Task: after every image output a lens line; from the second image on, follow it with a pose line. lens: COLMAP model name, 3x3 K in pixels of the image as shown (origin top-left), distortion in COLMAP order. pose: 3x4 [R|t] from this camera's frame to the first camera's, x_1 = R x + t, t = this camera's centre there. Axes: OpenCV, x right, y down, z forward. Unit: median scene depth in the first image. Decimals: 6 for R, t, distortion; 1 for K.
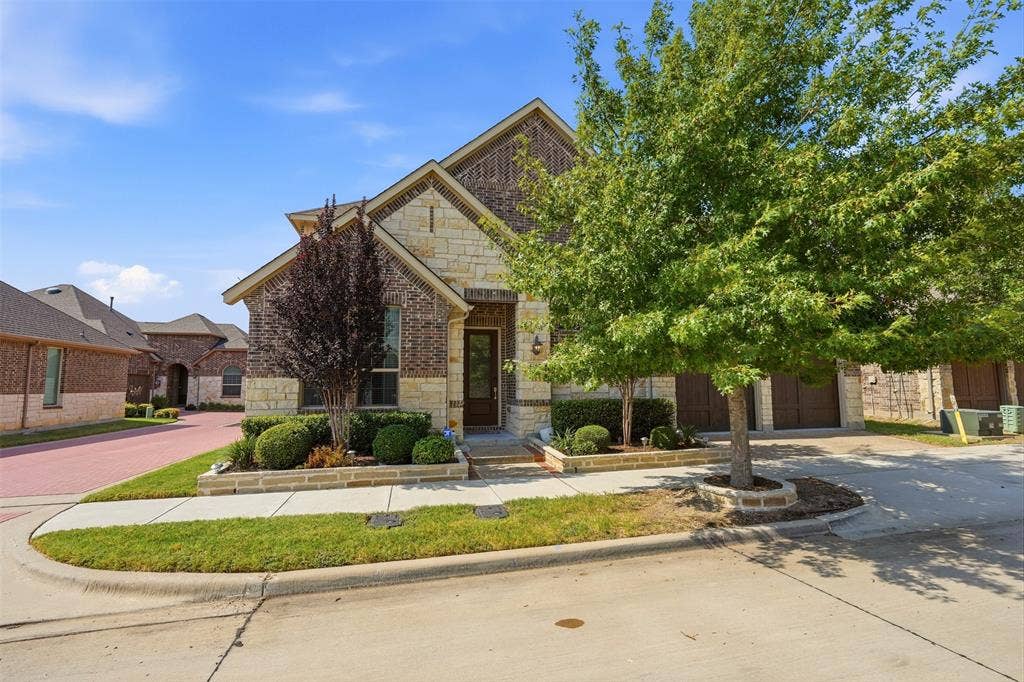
lens RADIAL K [[456.2, 0, 513.0], [0, 456.2, 345.3], [0, 0, 1]] dist [-0.001318, 0.000728]
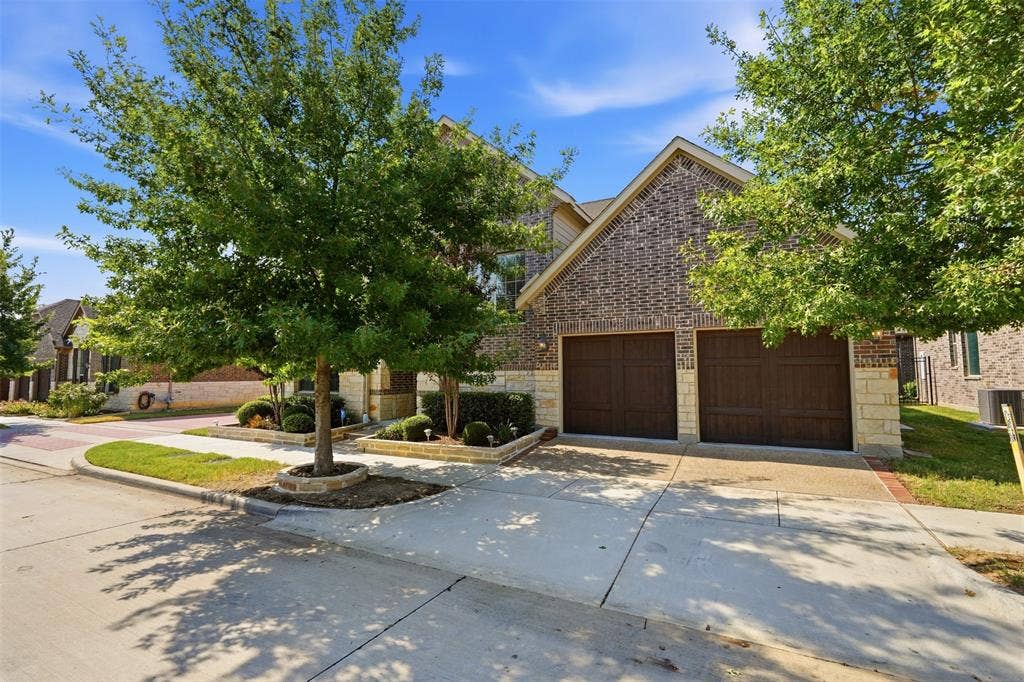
lens RADIAL K [[456.2, 0, 513.0], [0, 456.2, 345.3], [0, 0, 1]] dist [-0.001318, 0.000728]
pose [[0.728074, -0.040400, -0.684307, 2.285480], [0.065641, 0.997783, 0.010933, 0.015743], [0.682348, -0.052878, 0.729112, 0.726118]]
